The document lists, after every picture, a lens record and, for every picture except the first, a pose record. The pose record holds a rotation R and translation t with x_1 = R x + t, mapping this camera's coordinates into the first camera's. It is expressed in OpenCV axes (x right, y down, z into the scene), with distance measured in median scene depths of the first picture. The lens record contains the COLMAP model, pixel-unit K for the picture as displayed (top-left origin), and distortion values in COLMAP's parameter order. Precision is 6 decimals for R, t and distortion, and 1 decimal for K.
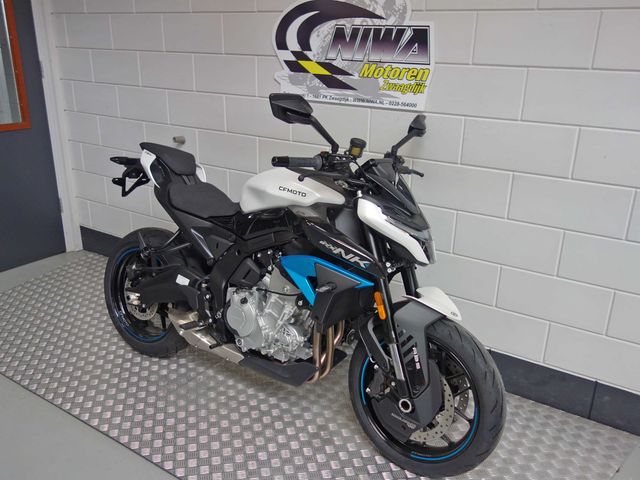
lens RADIAL K [[567.7, 0, 320.0], [0, 567.7, 240.0], [0, 0, 1]] dist [0.004644, -0.005539]
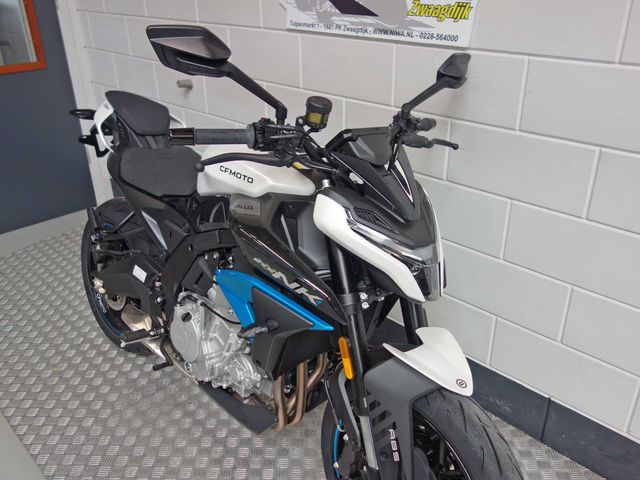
lens RADIAL K [[567.7, 0, 320.0], [0, 567.7, 240.0], [0, 0, 1]] dist [0.004644, -0.005539]
pose [[0.977386, 0.058431, -0.203230, 0.164555], [-0.034523, 0.992263, 0.119259, -0.079041], [0.208626, -0.109547, 0.971841, 0.303608]]
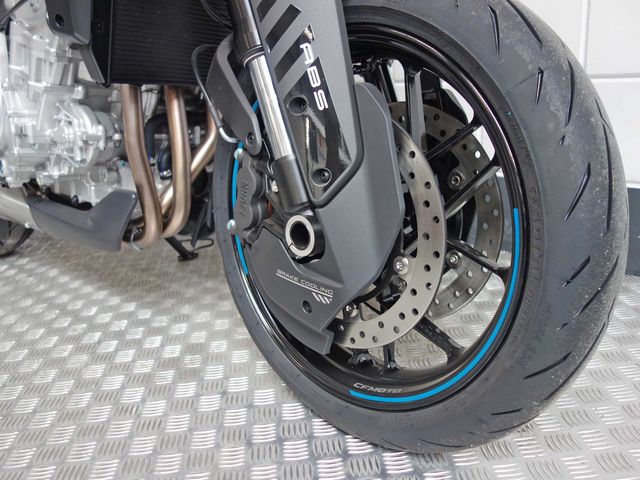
lens RADIAL K [[567.7, 0, 320.0], [0, 567.7, 240.0], [0, 0, 1]] dist [0.004644, -0.005539]
pose [[0.985435, -0.062103, -0.158307, 0.174541], [0.064797, 0.997827, 0.011912, 0.237150], [0.157223, -0.021996, 0.987318, 0.550380]]
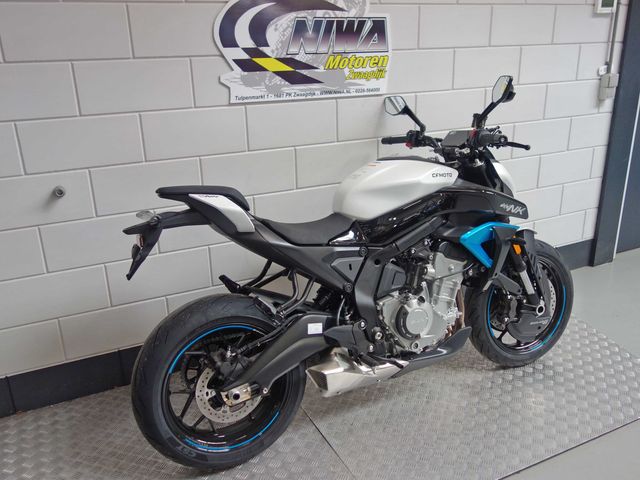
lens RADIAL K [[557.9, 0, 320.0], [0, 557.9, 240.0], [0, 0, 1]] dist [-0.005142, -0.004443]
pose [[0.511609, -0.327279, 0.794446, -0.866414], [0.310483, 0.932556, 0.184230, -0.203623], [-0.801160, 0.152408, 0.578719, 0.518231]]
